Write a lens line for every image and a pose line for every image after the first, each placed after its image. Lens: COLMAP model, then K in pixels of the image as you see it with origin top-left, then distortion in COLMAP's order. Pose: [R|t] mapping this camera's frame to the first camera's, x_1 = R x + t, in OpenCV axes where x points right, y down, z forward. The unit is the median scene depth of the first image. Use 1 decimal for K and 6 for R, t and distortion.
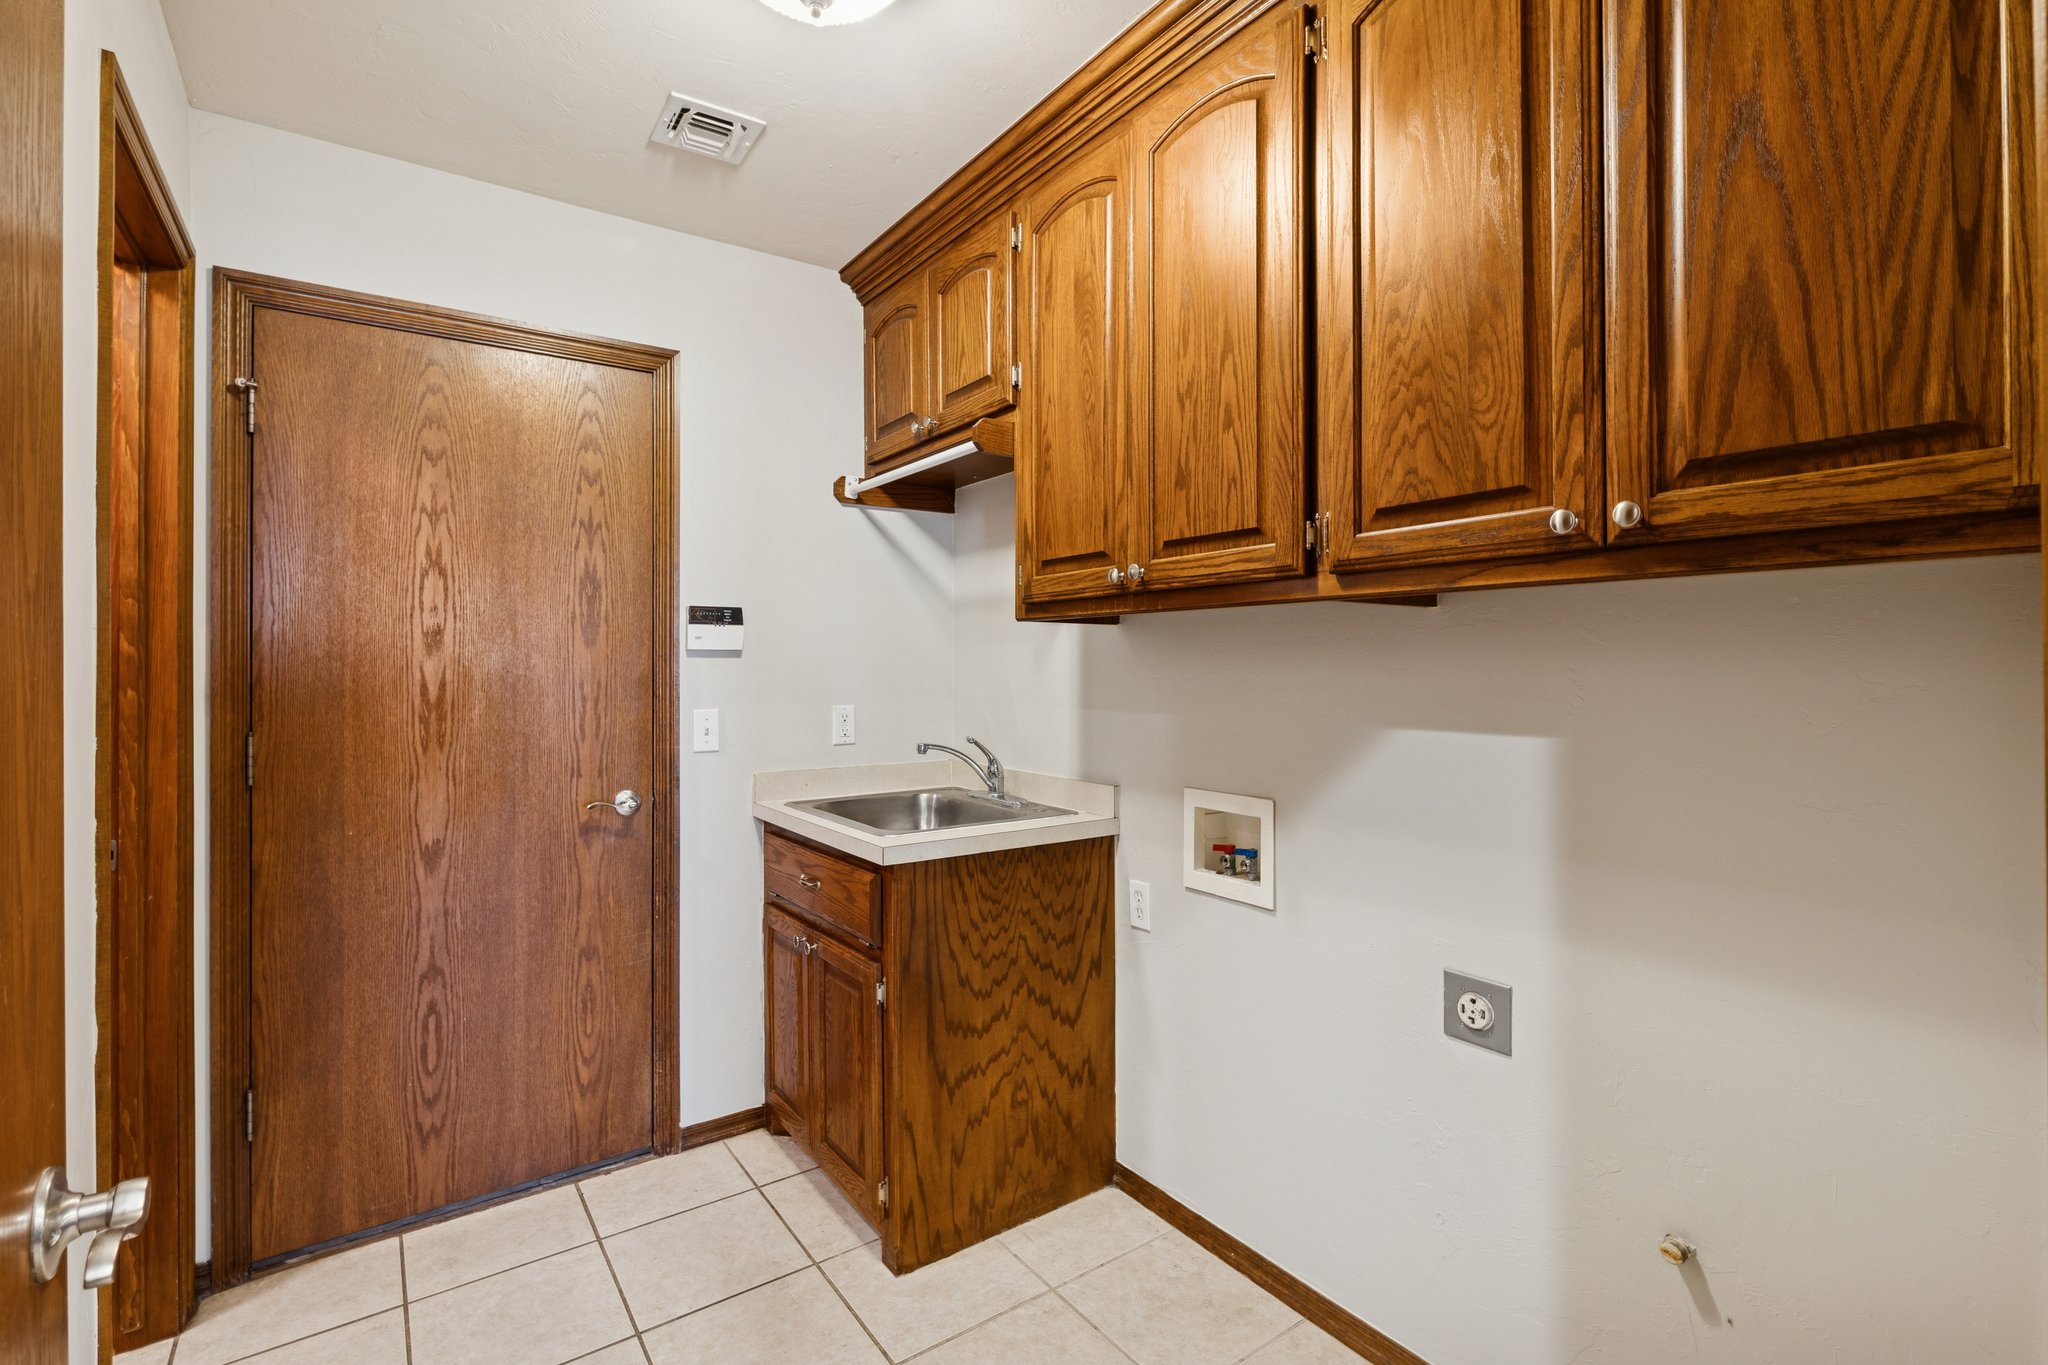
lens RADIAL K [[928.9, 0, 1020.5], [0, 928.9, 672.9], [0, 0, 1]] dist [0.002406, -0.001221]
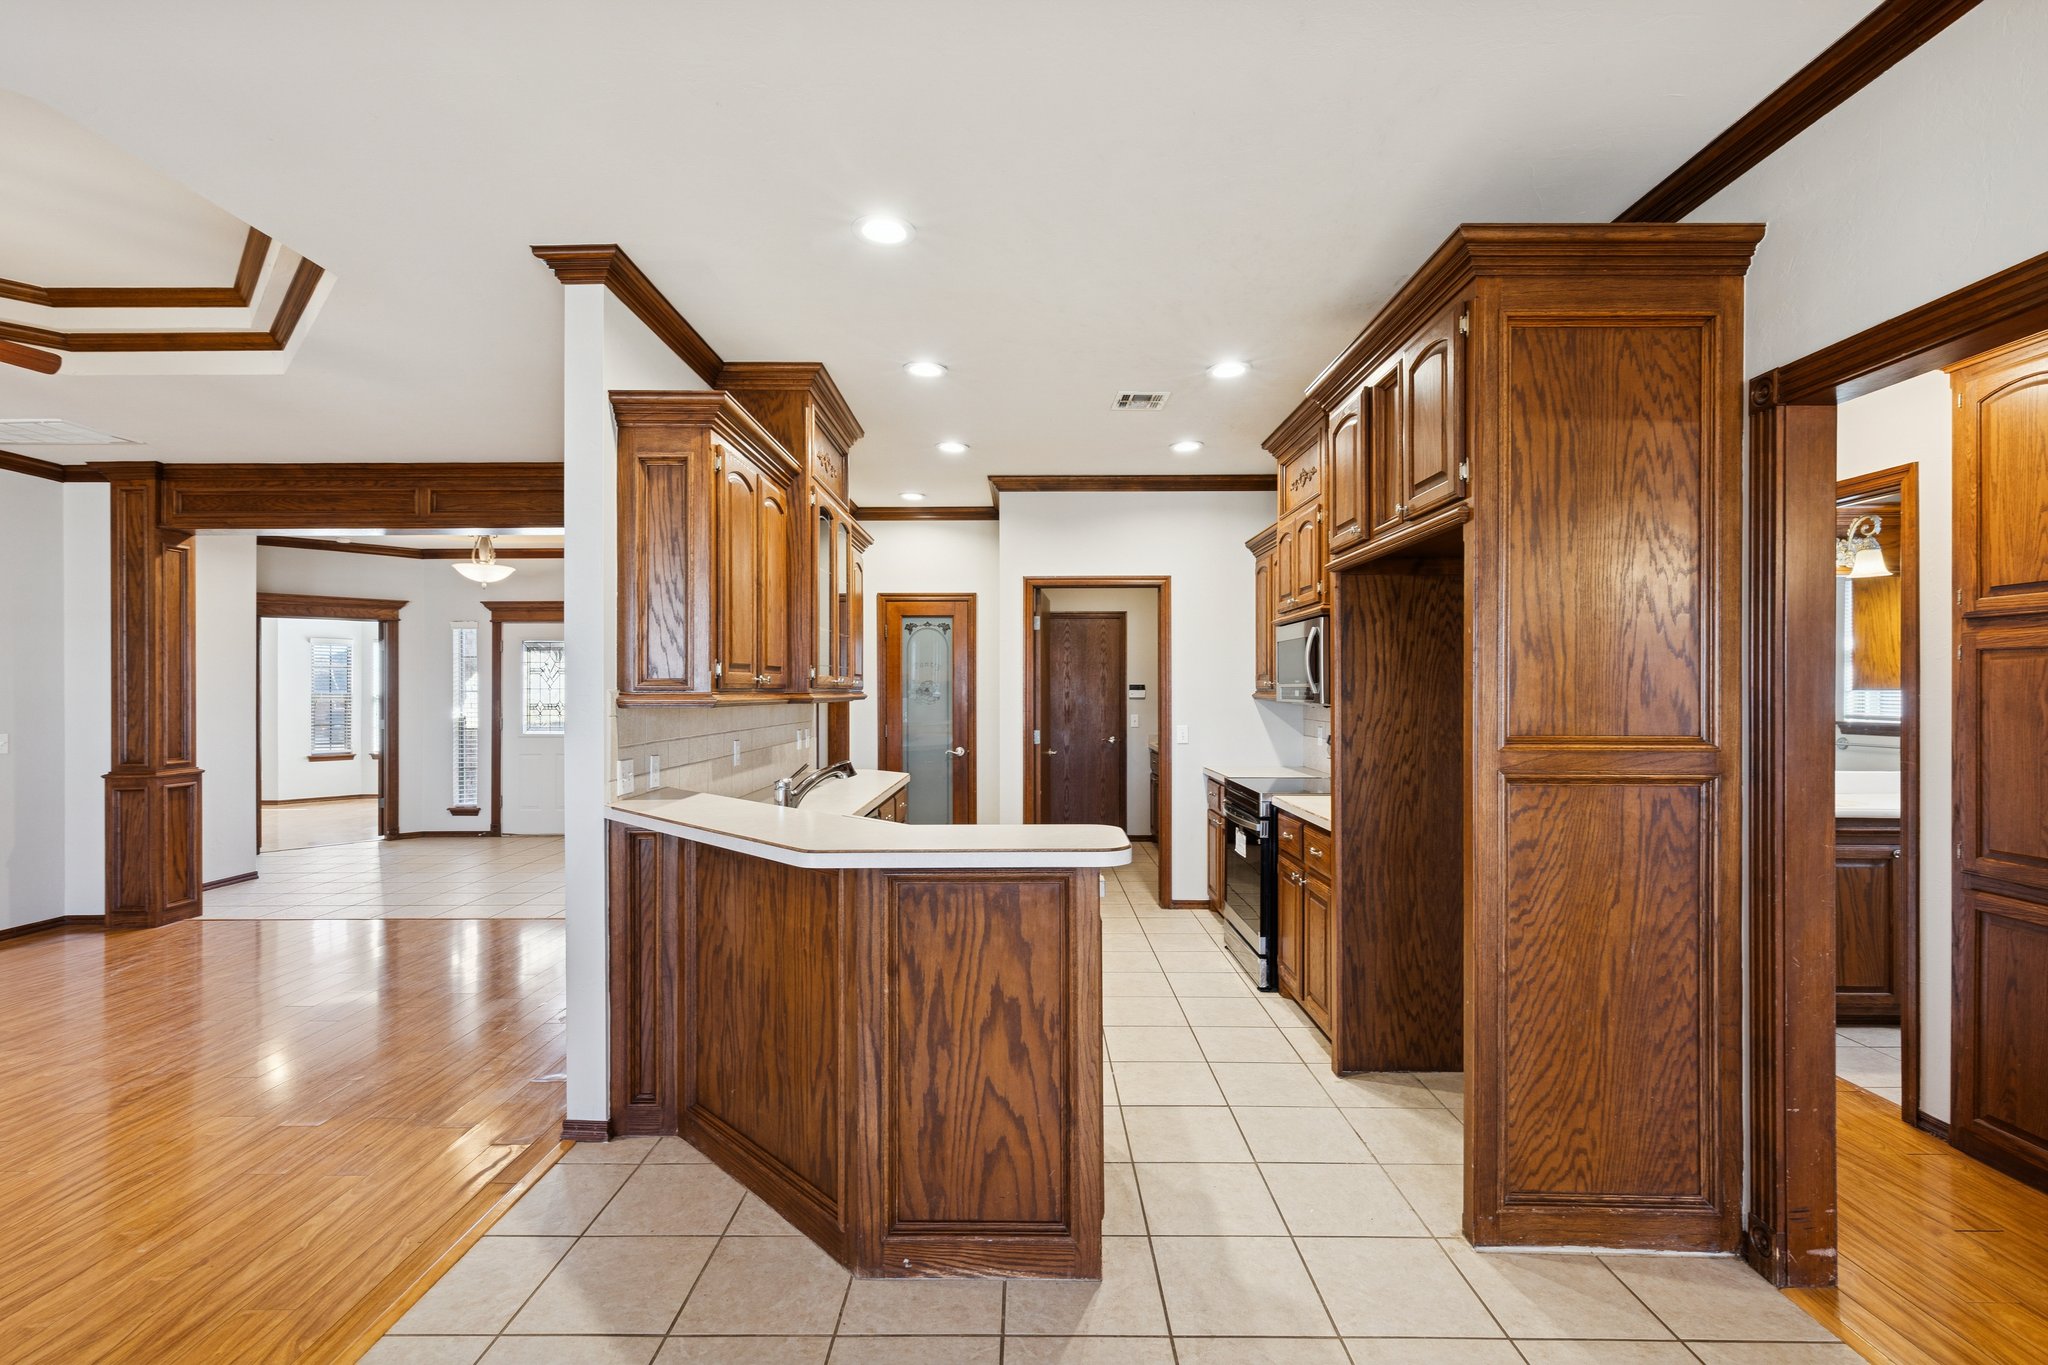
lens RADIAL K [[928.9, 0, 1026.4], [0, 928.9, 687.5], [0, 0, 1]] dist [0.002406, -0.001221]
pose [[0.783459, 0.001820, -0.621441, 1.516549], [-0.000040, 0.999996, 0.002878, -0.073029], [0.621444, -0.002230, 0.783455, -1.981280]]
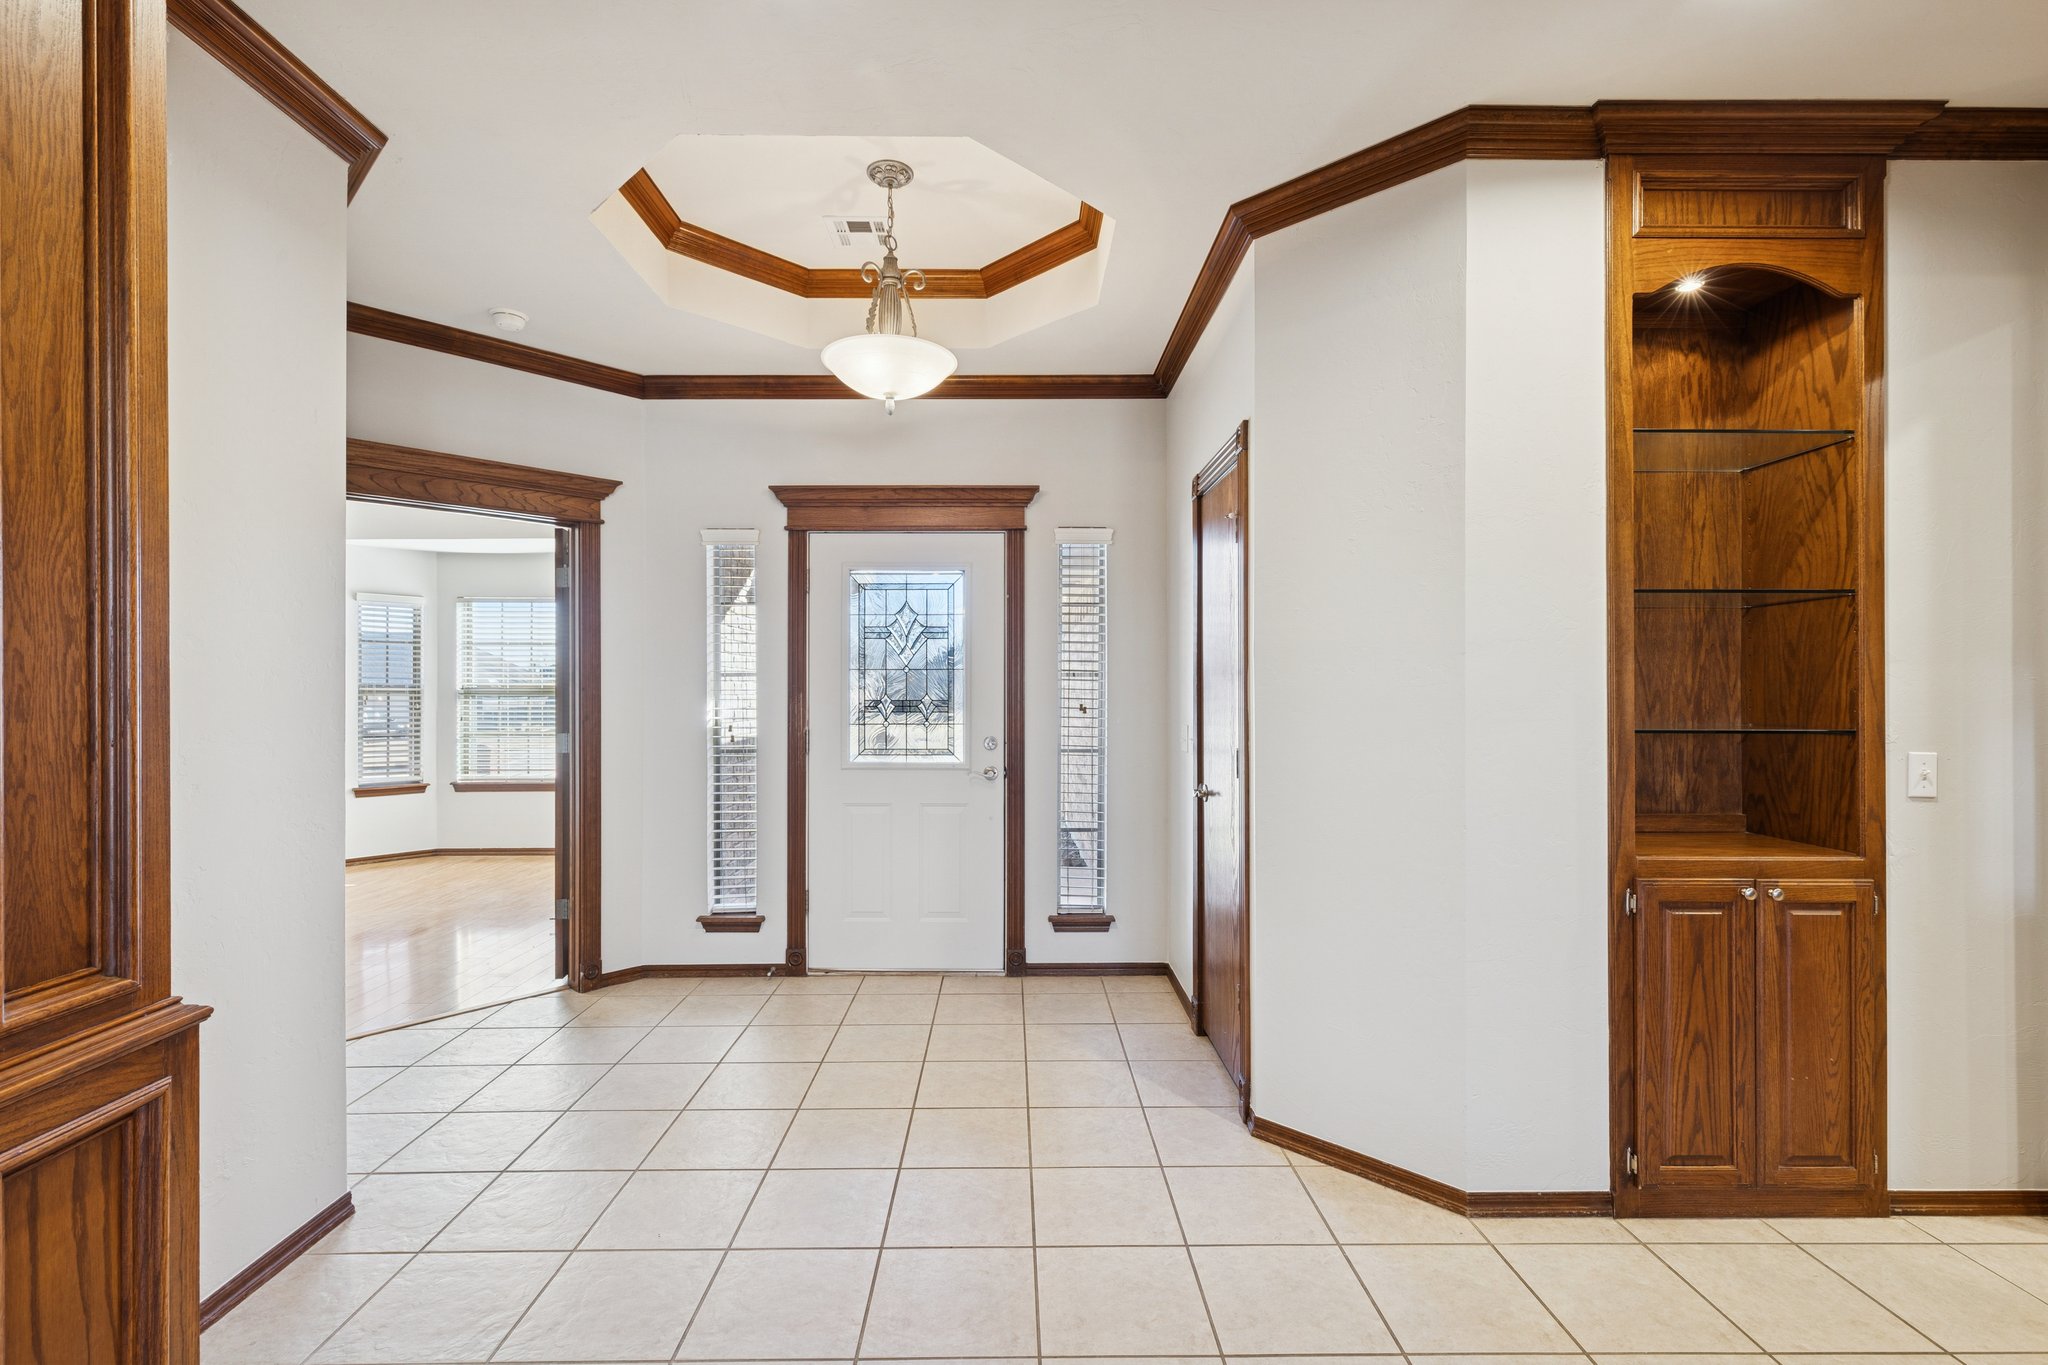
lens RADIAL K [[928.9, 0, 1025.1], [0, 928.9, 689.2], [0, 0, 1]] dist [0.002406, -0.001221]
pose [[0.795751, 0.002397, -0.605619, -1.020634], [0.002341, 0.999973, 0.007033, -0.028514], [0.605620, -0.007014, 0.795723, -1.546448]]
